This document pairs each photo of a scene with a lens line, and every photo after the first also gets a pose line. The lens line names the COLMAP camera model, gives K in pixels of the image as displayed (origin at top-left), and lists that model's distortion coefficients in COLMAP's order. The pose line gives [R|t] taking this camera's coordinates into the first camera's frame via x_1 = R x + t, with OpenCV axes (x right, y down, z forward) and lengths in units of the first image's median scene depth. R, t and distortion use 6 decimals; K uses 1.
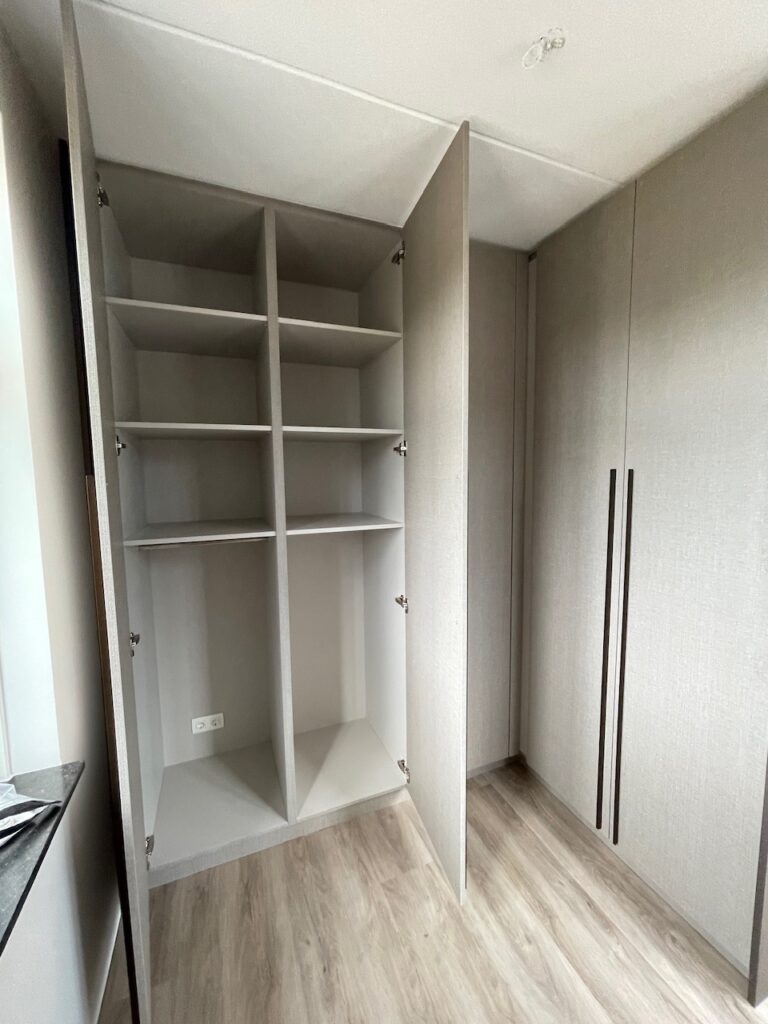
lens RADIAL K [[411.9, 0, 385.9], [0, 411.9, 507.9], [0, 0, 1]] dist [-0.000150, -0.001275]
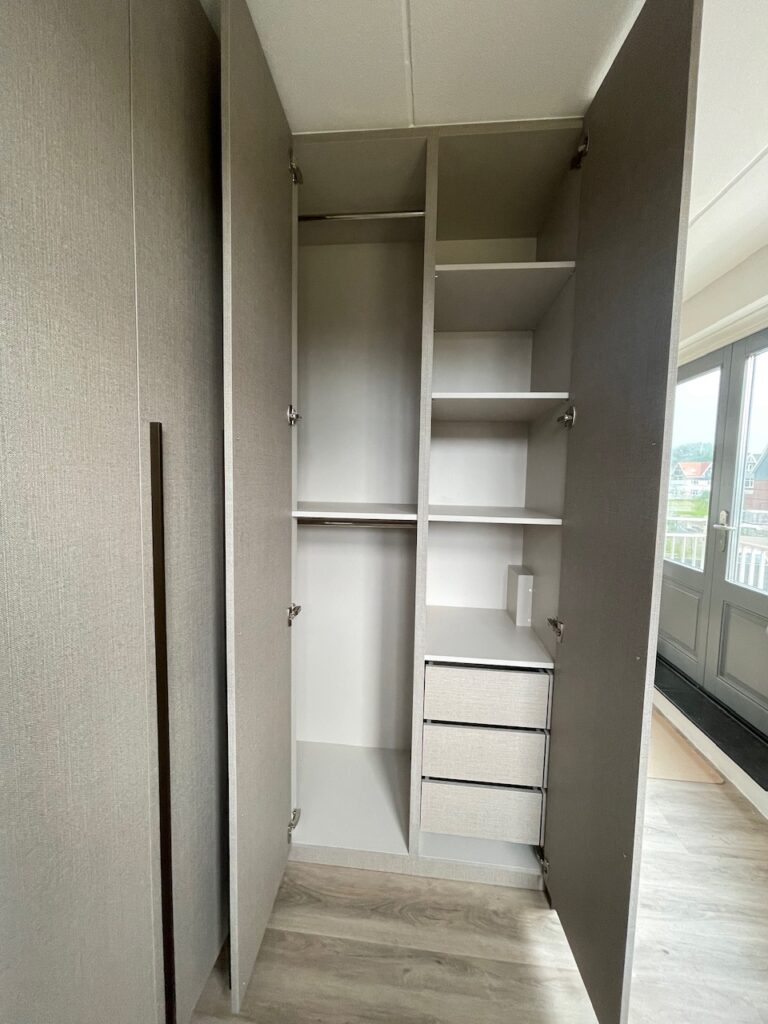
lens RADIAL K [[411.9, 0, 384.1], [0, 411.9, 510.1], [0, 0, 1]] dist [-0.000150, -0.001275]
pose [[0.475176, -0.047017, 0.878633, -0.273701], [0.056728, 0.998131, 0.022732, 0.020113], [-0.878060, 0.039041, 0.476955, 0.717443]]
